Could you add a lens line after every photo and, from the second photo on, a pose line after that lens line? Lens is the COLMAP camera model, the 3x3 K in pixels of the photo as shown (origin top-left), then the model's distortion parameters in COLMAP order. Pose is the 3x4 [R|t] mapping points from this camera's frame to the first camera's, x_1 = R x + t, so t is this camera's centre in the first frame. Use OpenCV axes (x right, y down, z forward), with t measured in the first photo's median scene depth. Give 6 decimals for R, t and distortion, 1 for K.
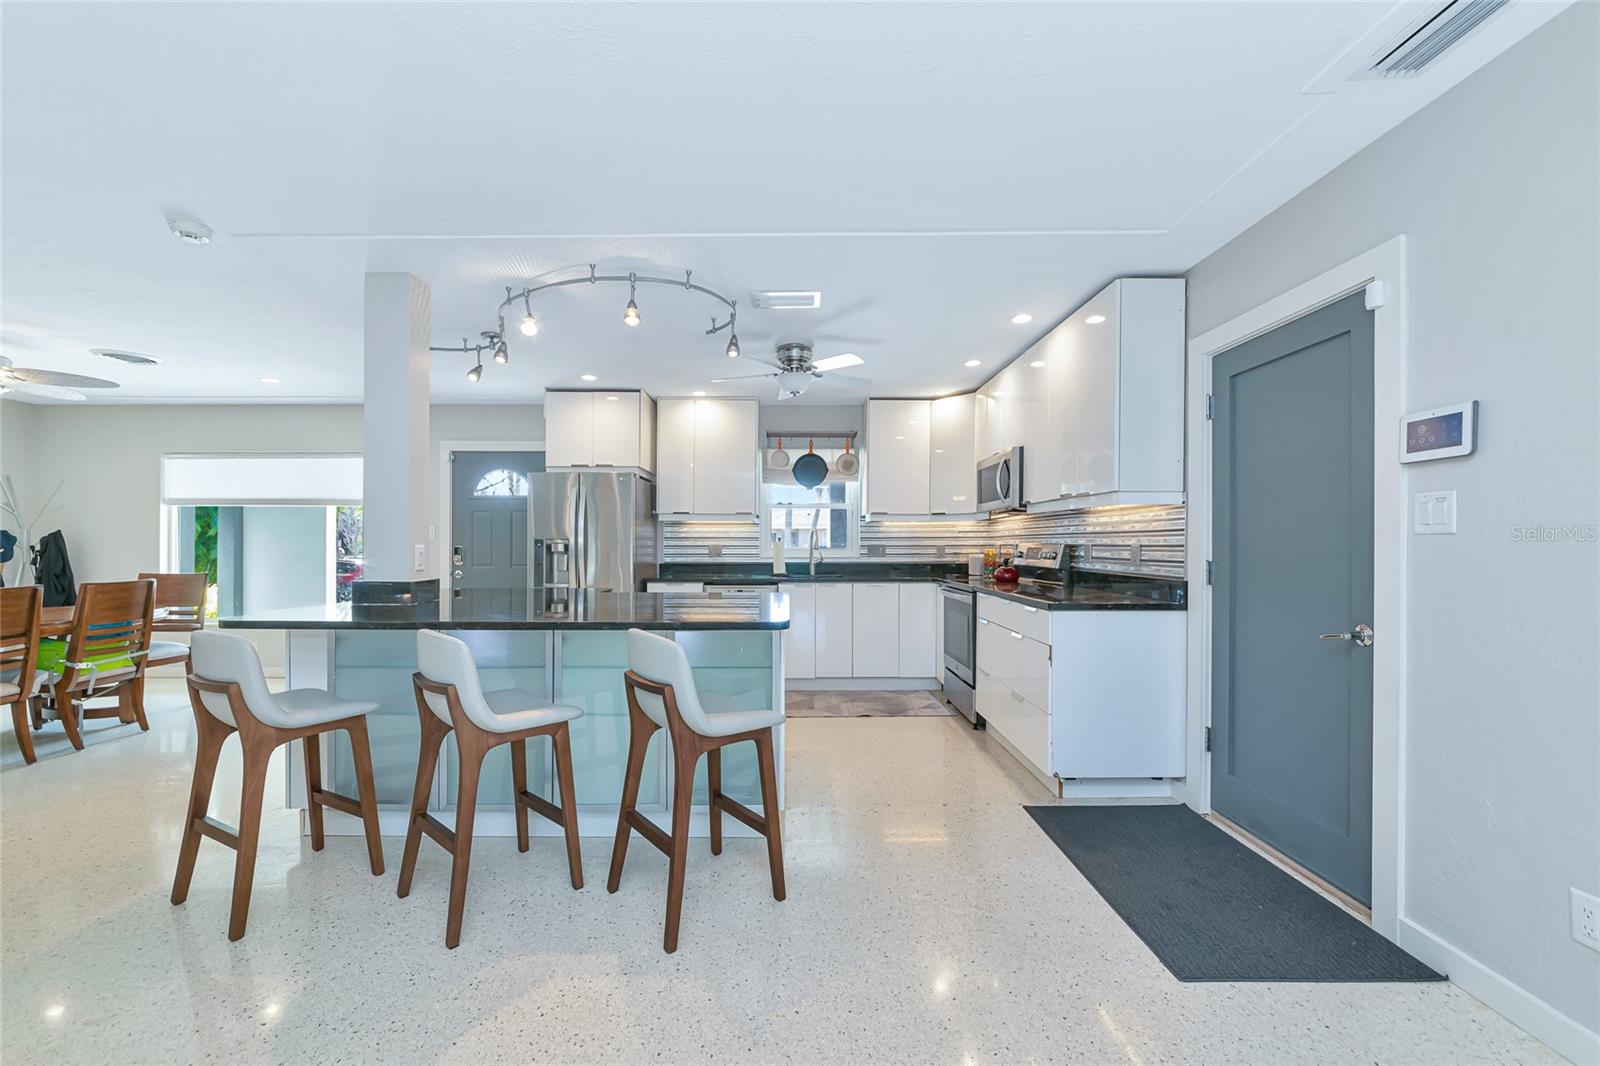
lens RADIAL K [[647.4, 0, 796.0], [0, 647.4, 542.3], [0, 0, 1]] dist [-0.000668, -0.000115]
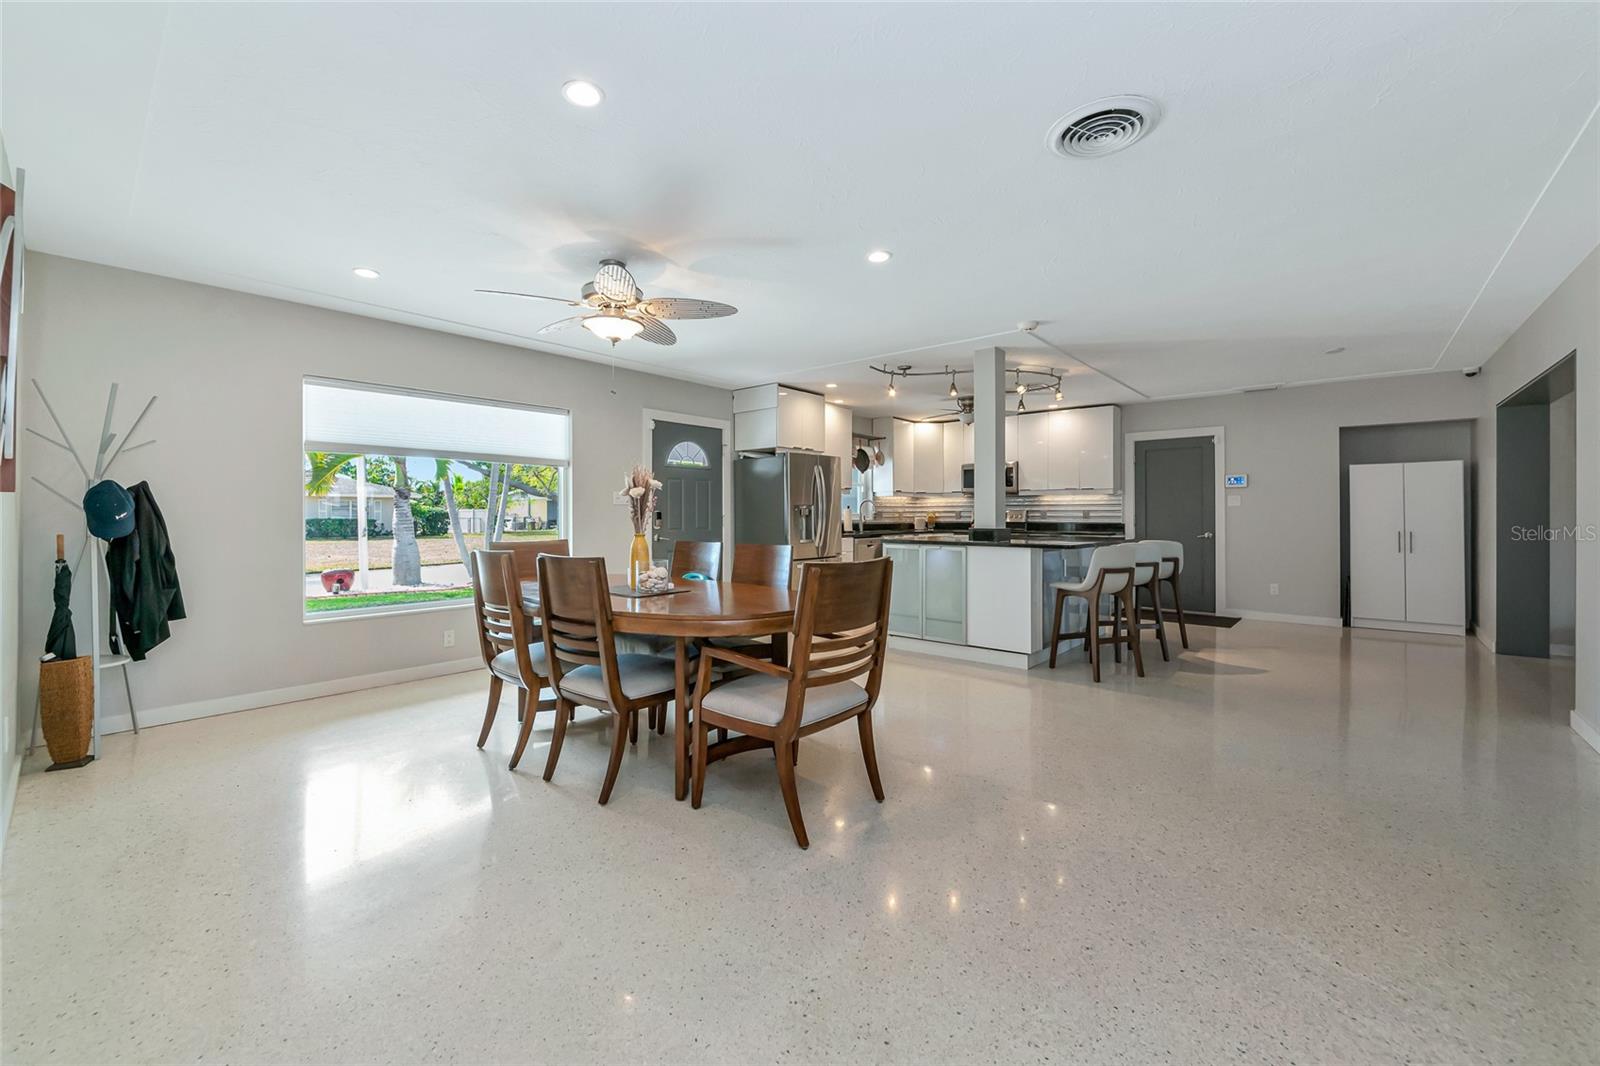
lens RADIAL K [[652.6, 0, 800.6], [0, 652.6, 511.9], [0, 0, 1]] dist [0.000056, -0.000010]
pose [[0.644556, 0.001757, 0.764555, -1.221708], [-0.000764, 0.999998, -0.001654, 0.007691], [-0.764556, 0.000482, 0.644557, 0.157204]]
